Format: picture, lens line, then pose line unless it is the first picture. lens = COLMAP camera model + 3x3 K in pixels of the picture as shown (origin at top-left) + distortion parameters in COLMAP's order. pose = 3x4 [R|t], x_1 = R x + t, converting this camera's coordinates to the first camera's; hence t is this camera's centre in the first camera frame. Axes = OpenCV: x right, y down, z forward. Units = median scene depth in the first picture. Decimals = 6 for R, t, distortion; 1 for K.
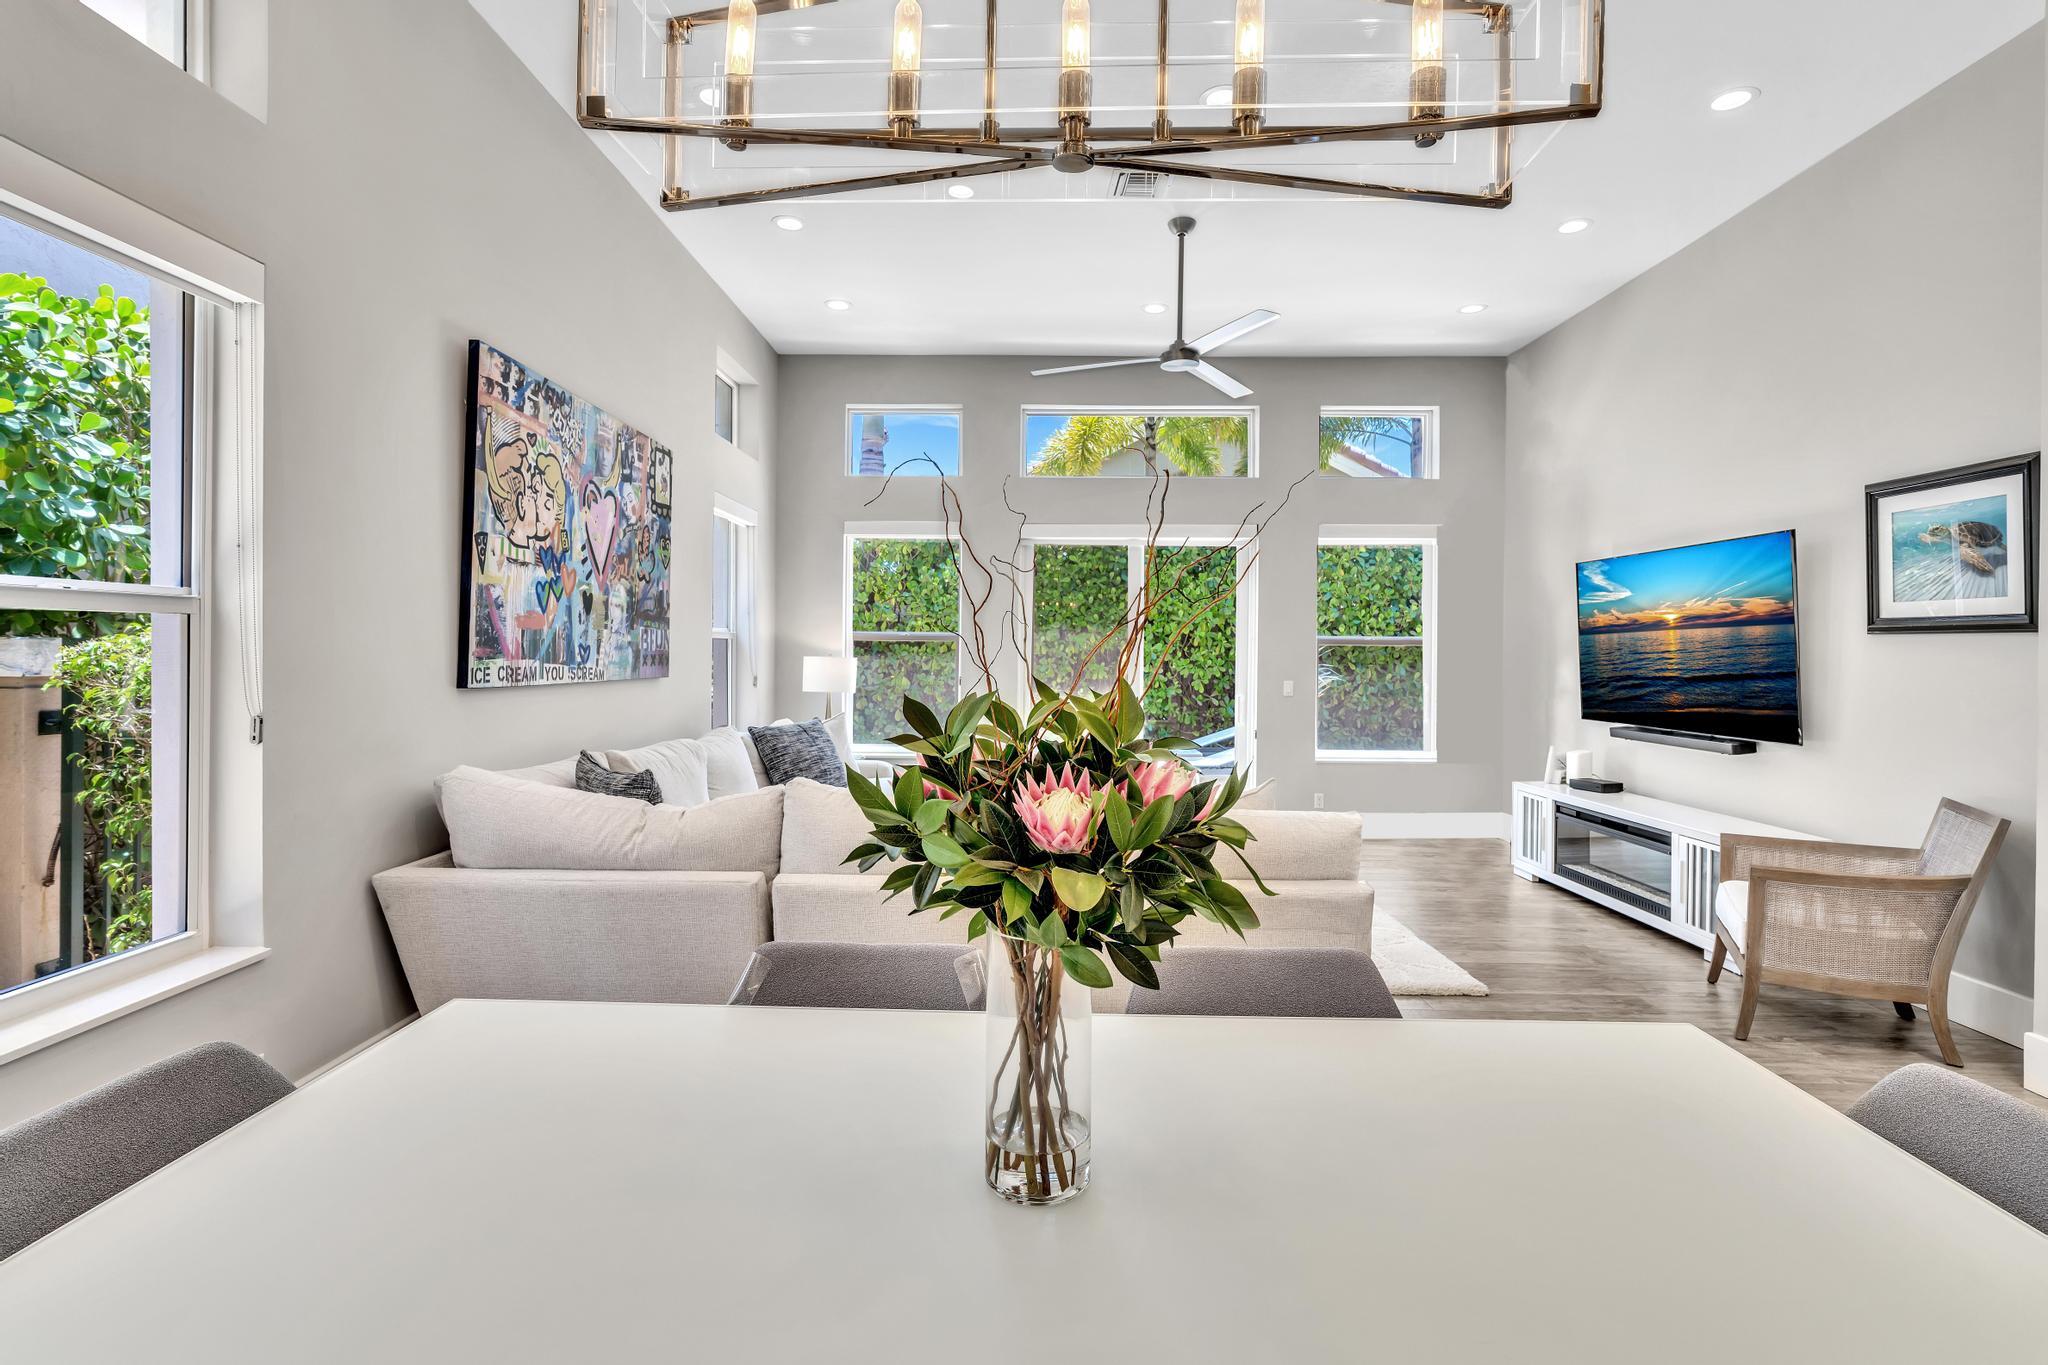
lens RADIAL K [[963.4, 0, 1025.7], [0, 963.4, 655.8], [0, 0, 1]] dist [-0.002227, 0.000065]
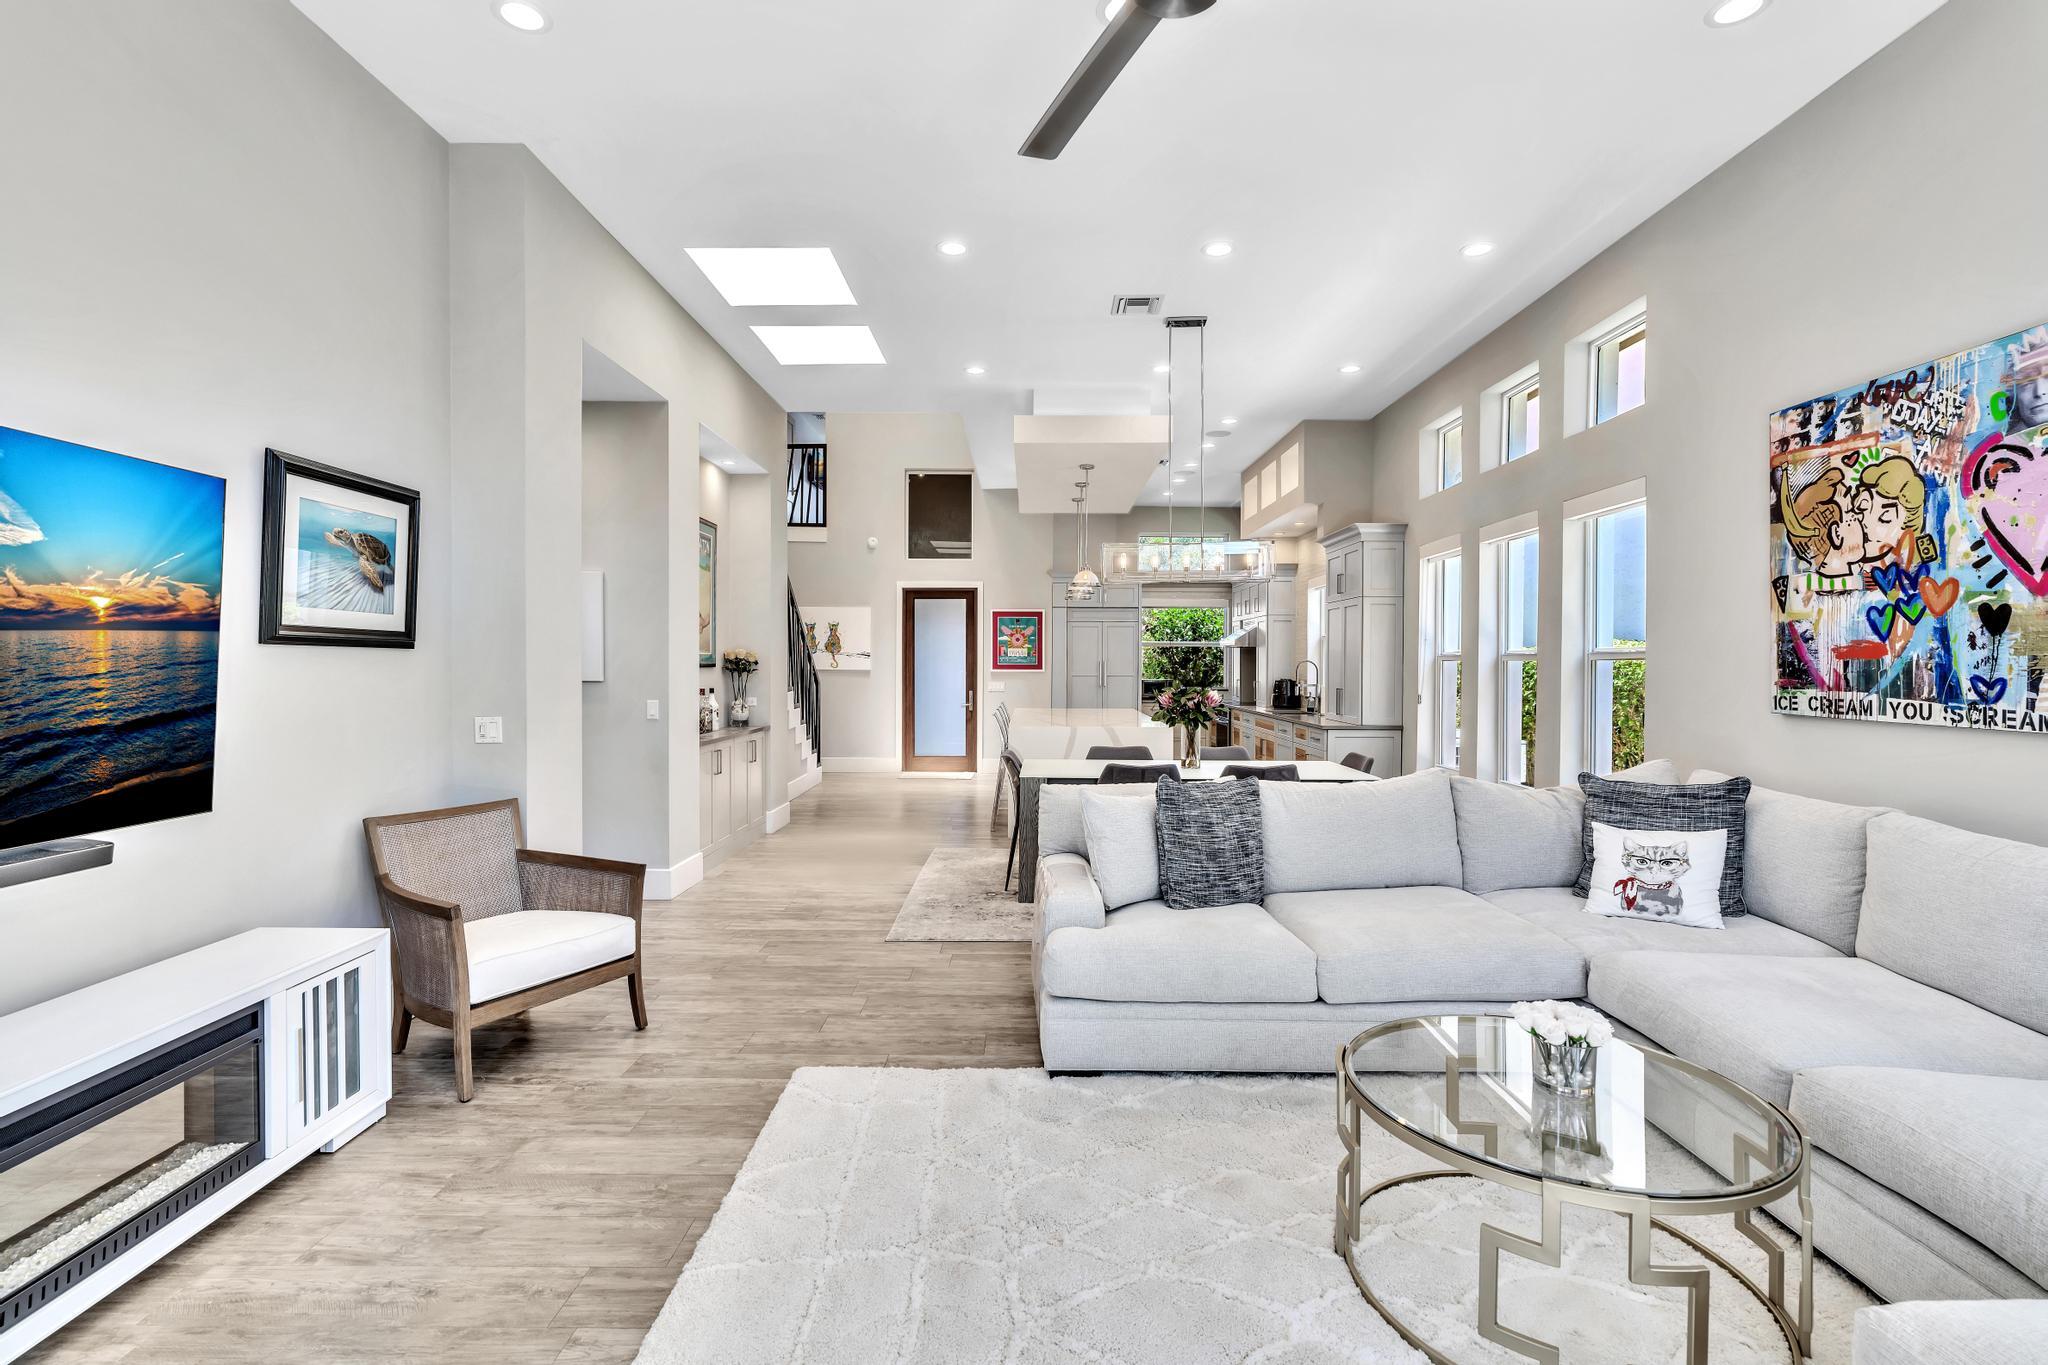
lens RADIAL K [[922.8, 0, 1020.7], [0, 922.8, 673.9], [0, 0, 1]] dist [-0.000555, 0.000047]
pose [[-0.999932, -0.011138, -0.003522, 0.244949], [-0.011192, 0.999814, 0.015695, -0.015241], [0.003347, 0.015733, -0.999871, 1.530256]]
